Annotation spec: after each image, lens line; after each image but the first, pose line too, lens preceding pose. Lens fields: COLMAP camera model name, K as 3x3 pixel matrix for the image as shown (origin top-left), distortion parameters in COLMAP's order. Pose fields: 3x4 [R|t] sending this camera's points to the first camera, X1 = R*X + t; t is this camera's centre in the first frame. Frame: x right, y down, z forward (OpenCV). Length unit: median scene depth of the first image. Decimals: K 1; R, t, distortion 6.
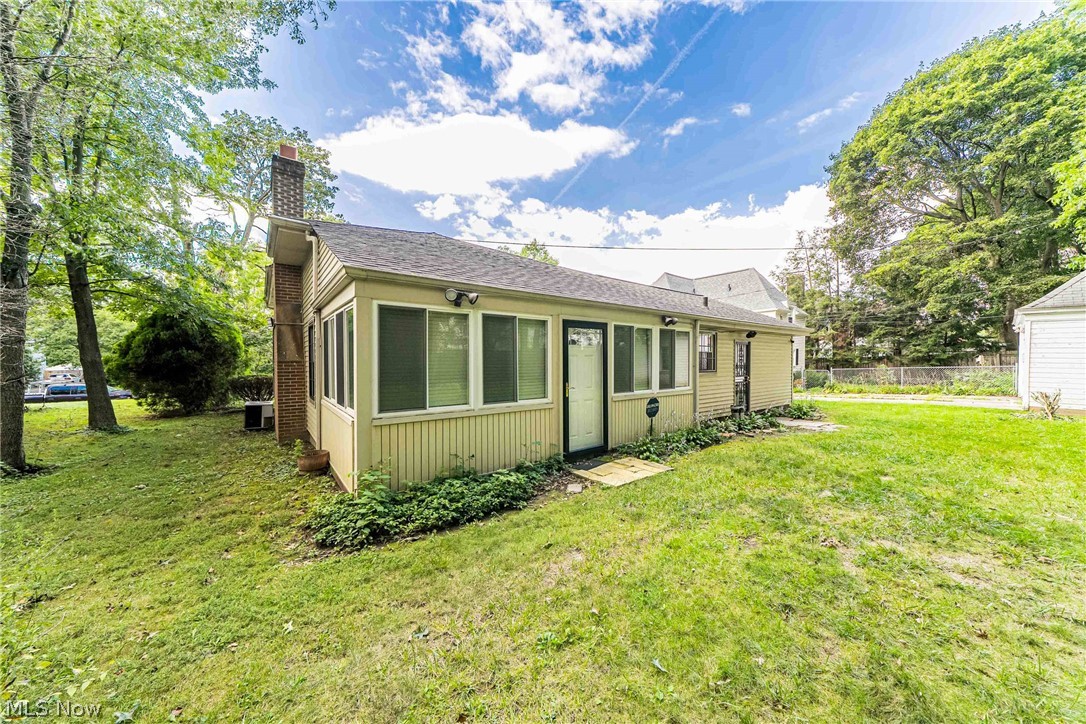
lens RADIAL K [[366.9, 0, 543.0], [0, 366.9, 362.0], [0, 0, 1]] dist [-0.000175, -0.000002]
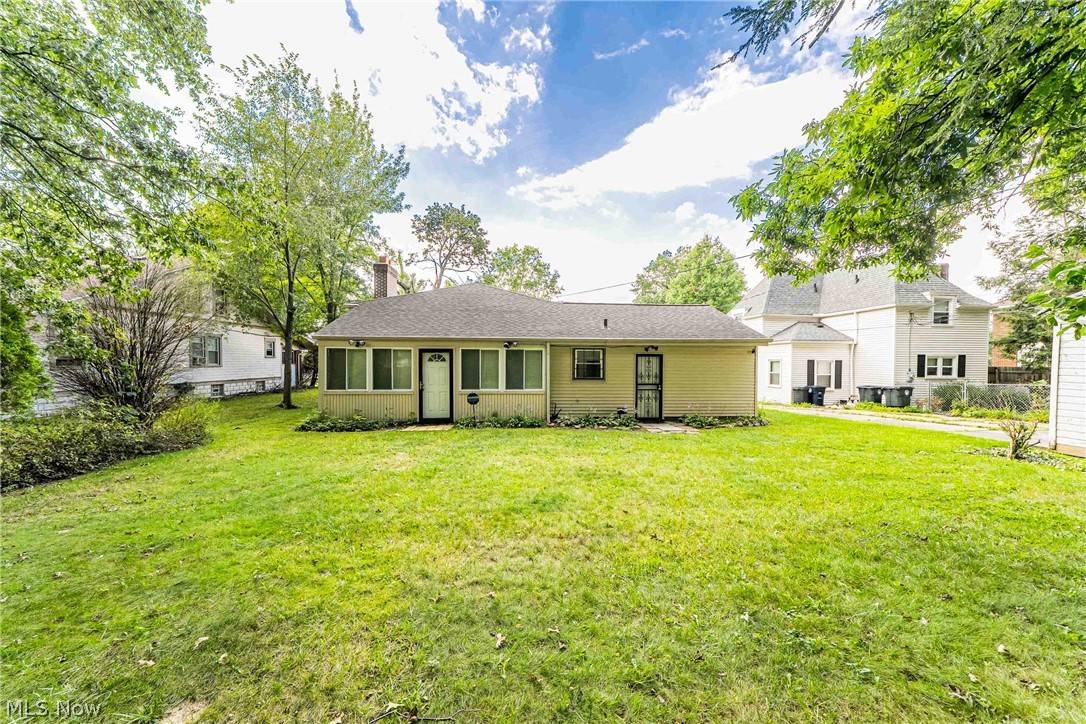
lens RADIAL K [[375.5, 0, 543.0], [0, 375.5, 362.0], [0, 0, 1]] dist [-0.008512, -0.000009]
pose [[0.838992, 0.006387, -0.544107, 1.480856], [-0.009551, 0.999950, -0.002990, -0.041424], [0.544060, 0.007705, 0.839011, -0.263573]]
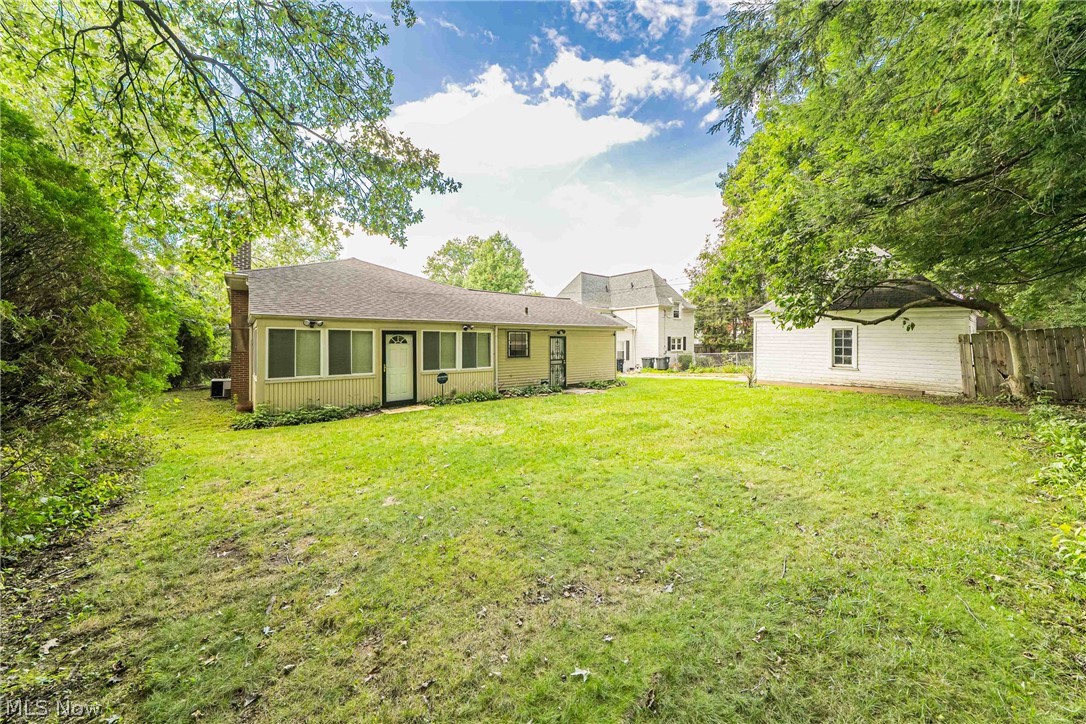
lens RADIAL K [[376.7, 0, 543.2], [0, 376.7, 341.4], [0, 0, 1]] dist [-0.000589, -0.000013]
pose [[0.999639, -0.002936, 0.026712, 0.730021], [0.003219, 0.999939, -0.010539, -0.033278], [-0.026680, 0.010621, 0.999588, -0.834465]]
